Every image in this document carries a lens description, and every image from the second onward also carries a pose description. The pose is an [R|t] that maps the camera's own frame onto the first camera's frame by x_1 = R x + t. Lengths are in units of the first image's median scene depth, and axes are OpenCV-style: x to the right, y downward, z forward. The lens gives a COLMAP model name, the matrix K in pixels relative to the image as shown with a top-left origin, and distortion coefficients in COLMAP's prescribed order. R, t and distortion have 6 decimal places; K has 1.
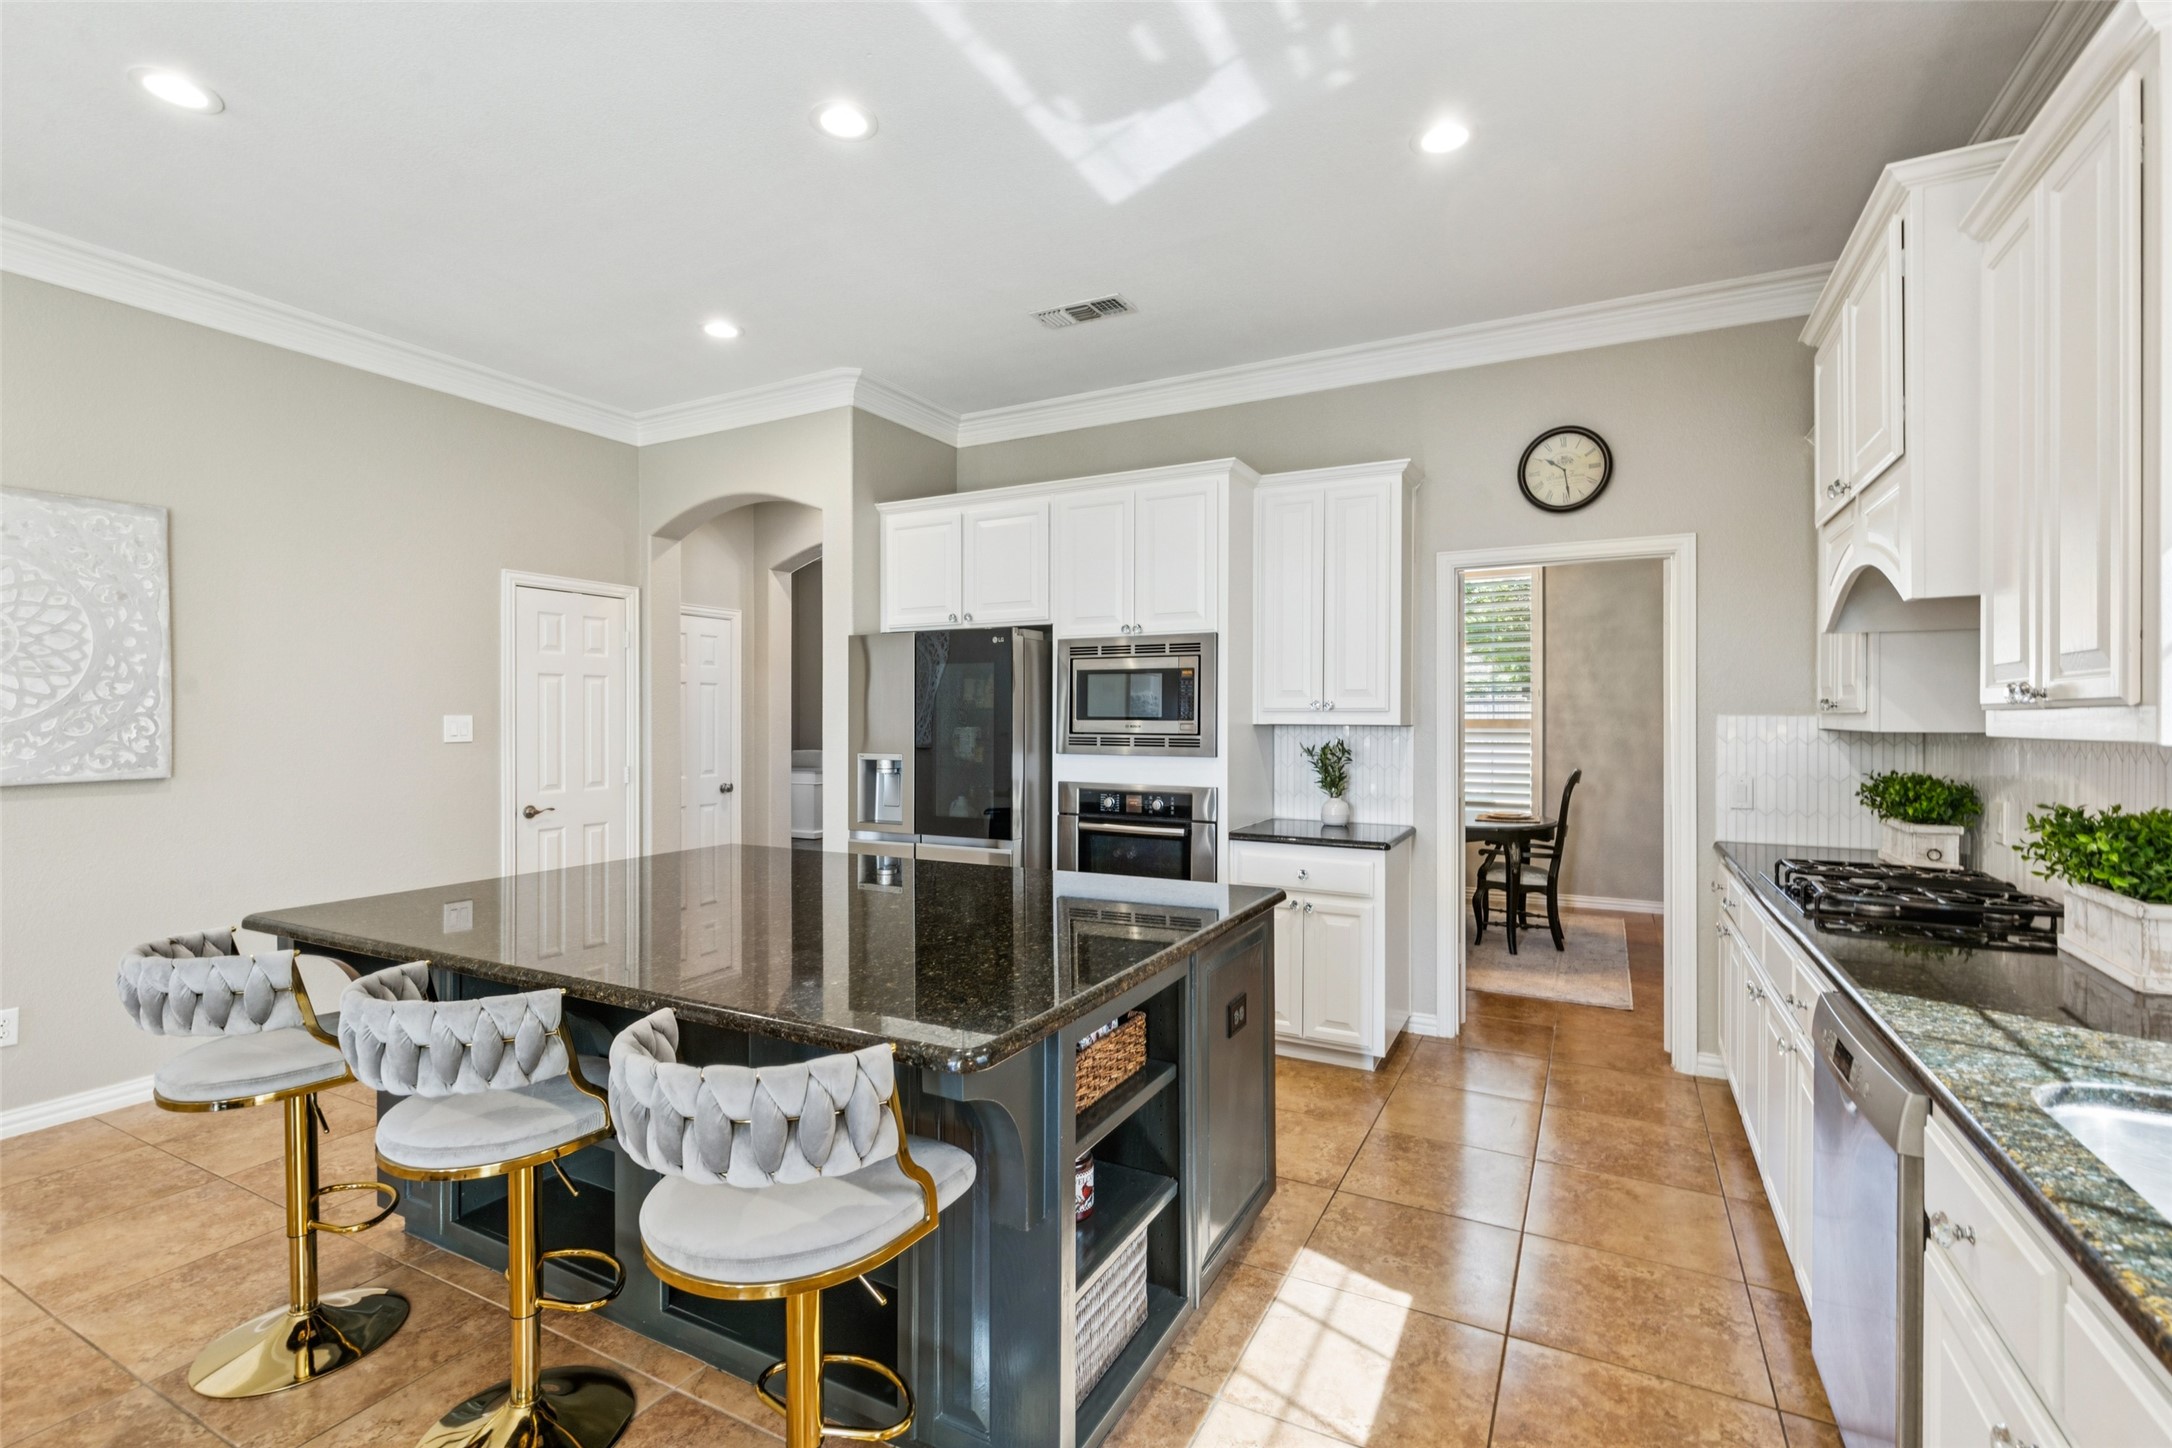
lens RADIAL K [[974.9, 0, 1086.0], [0, 974.9, 724.0], [0, 0, 1]] dist [0.009664, -0.000034]
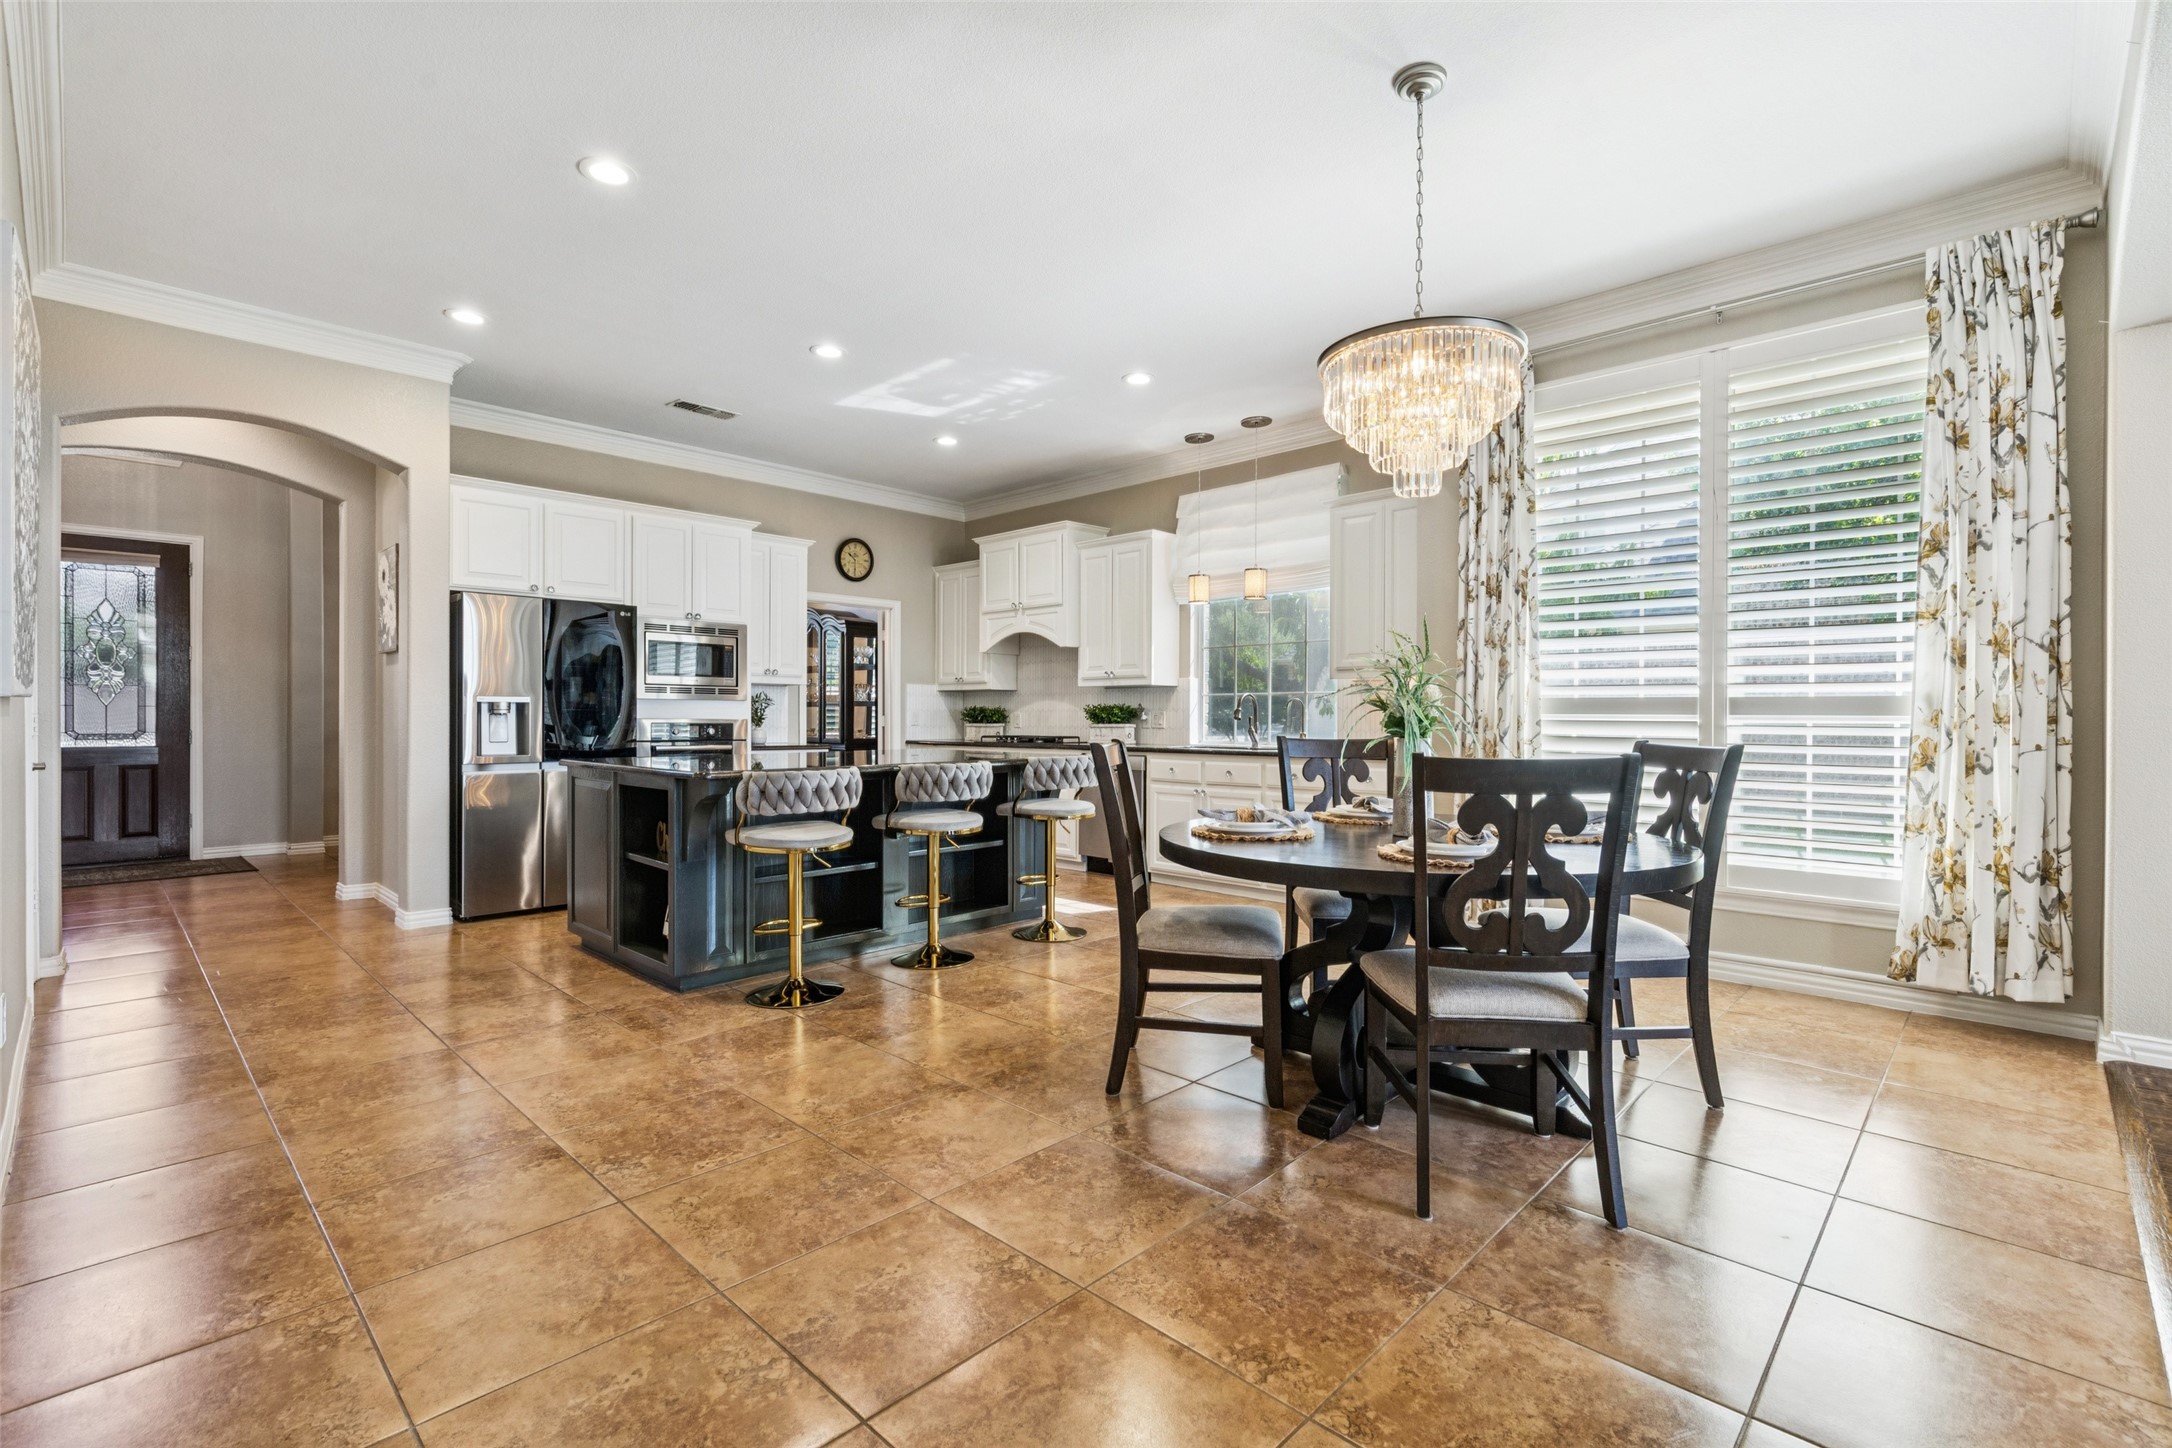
lens RADIAL K [[974.9, 0, 1086.0], [0, 974.9, 724.0], [0, 0, 1]] dist [0.009664, -0.000034]
pose [[0.278167, -0.004885, 0.960520, -1.286606], [0.005758, 0.999978, 0.003418, 0.071092], [-0.960516, 0.004580, 0.278189, -0.006460]]
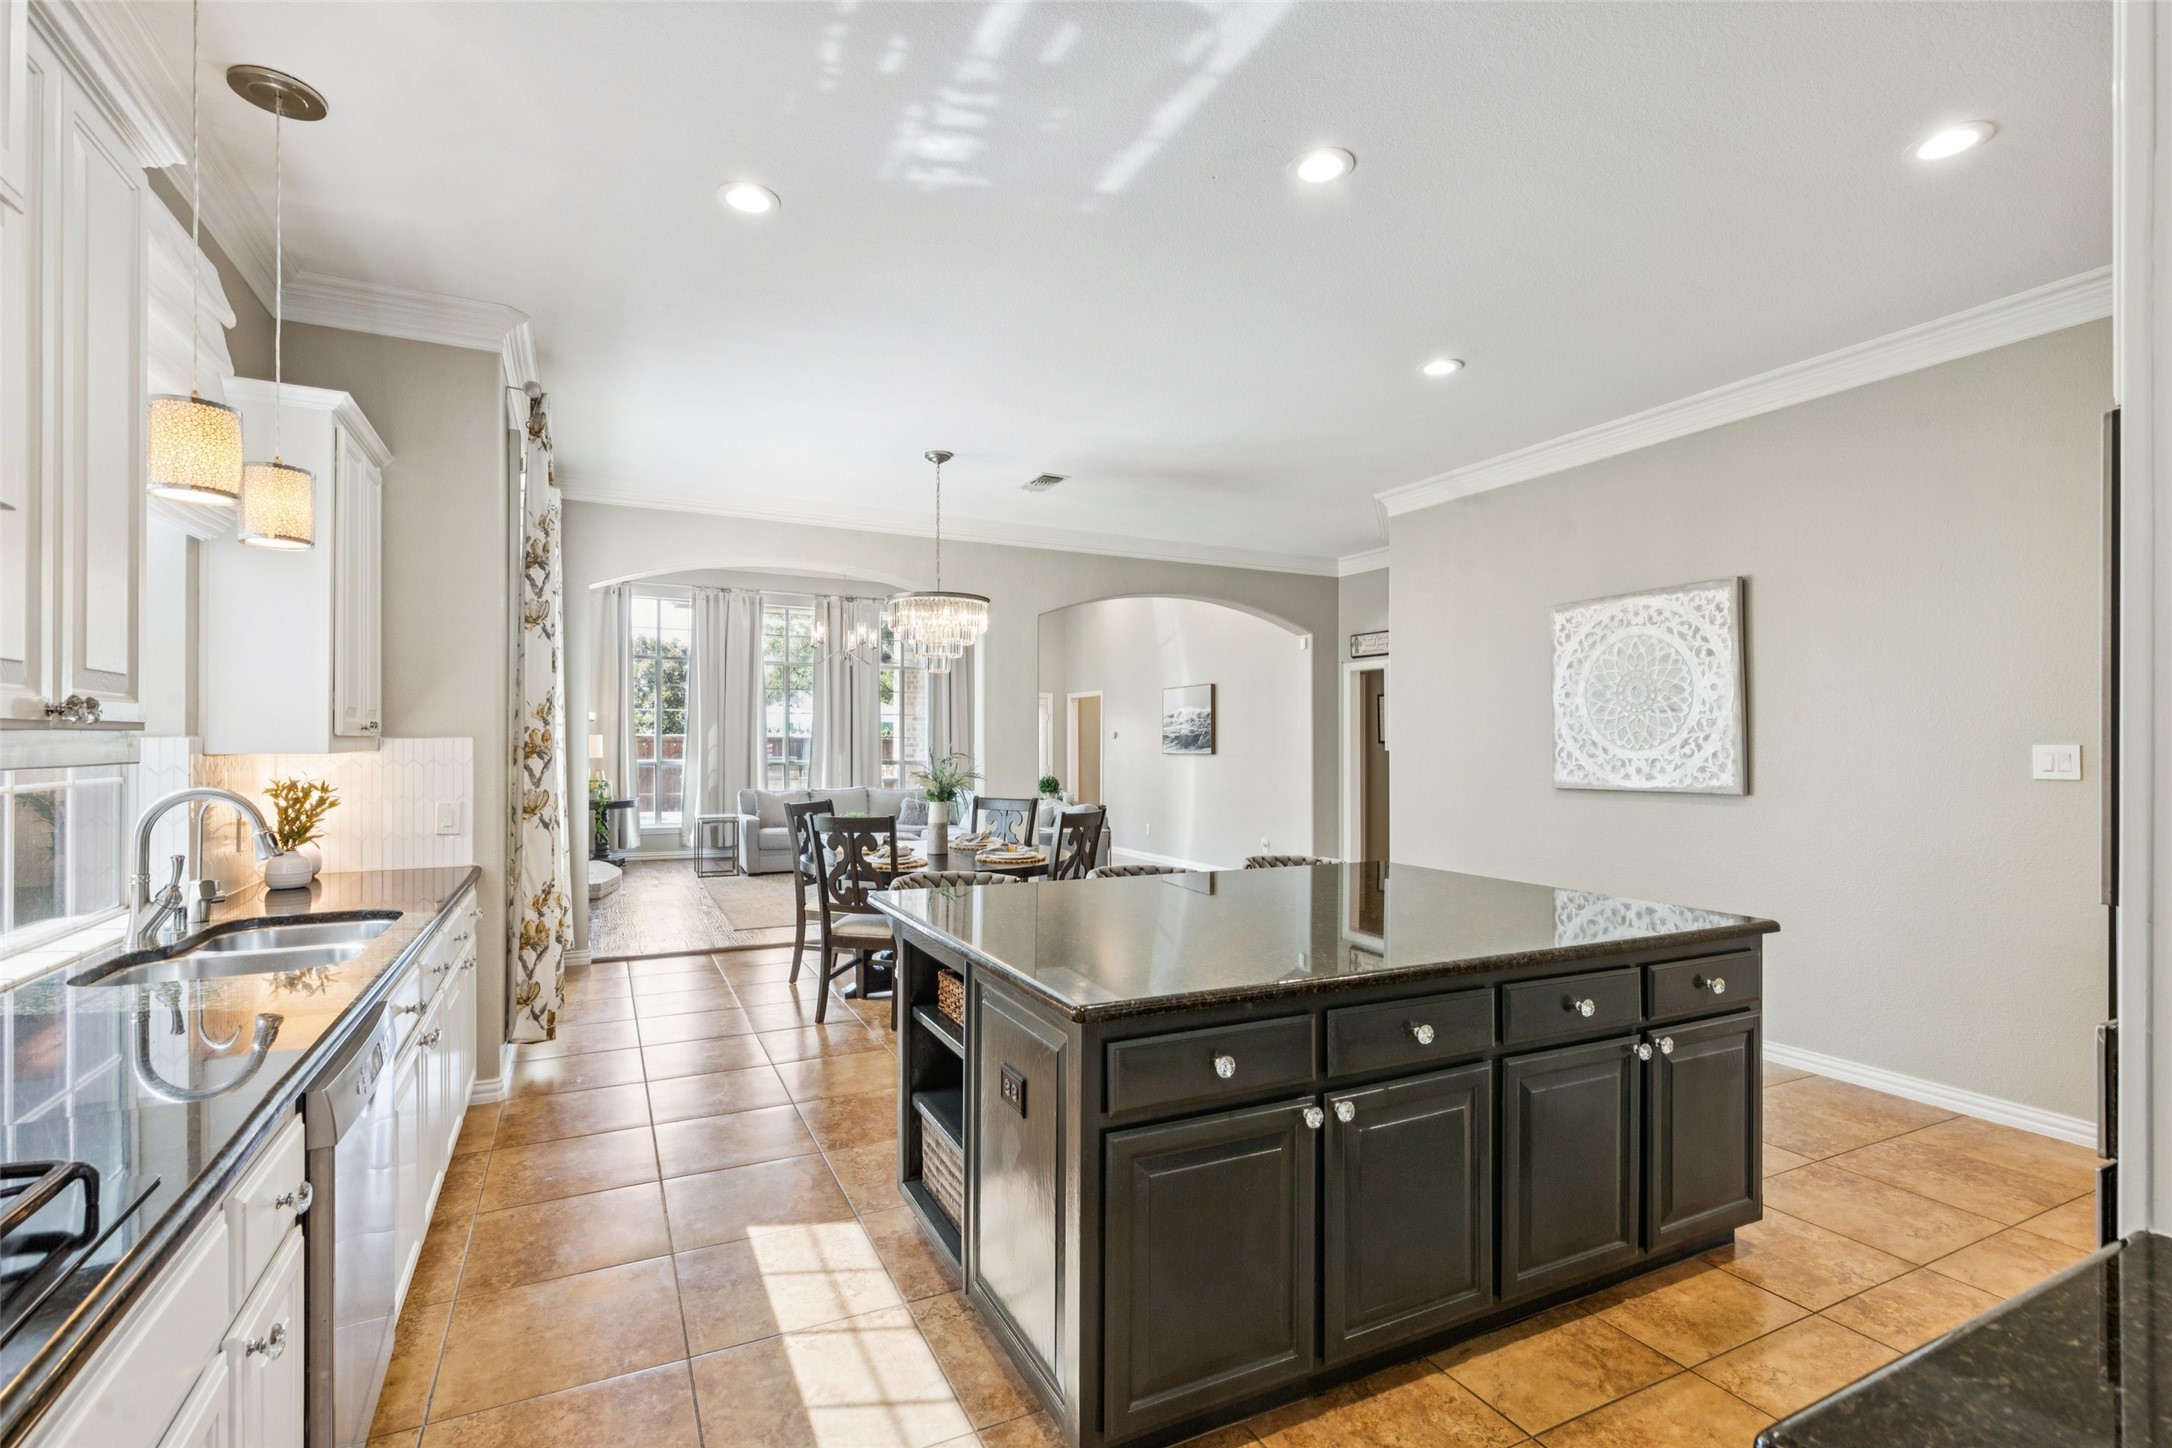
lens RADIAL K [[977.9, 0, 1080.9], [0, 977.9, 756.0], [0, 0, 1]] dist [0.002573, 0.000186]
pose [[-0.584524, 0.011034, -0.811302, 0.492059], [-0.010449, 0.999722, 0.021125, -0.010076], [0.811309, 0.020825, -0.584246, 0.936862]]
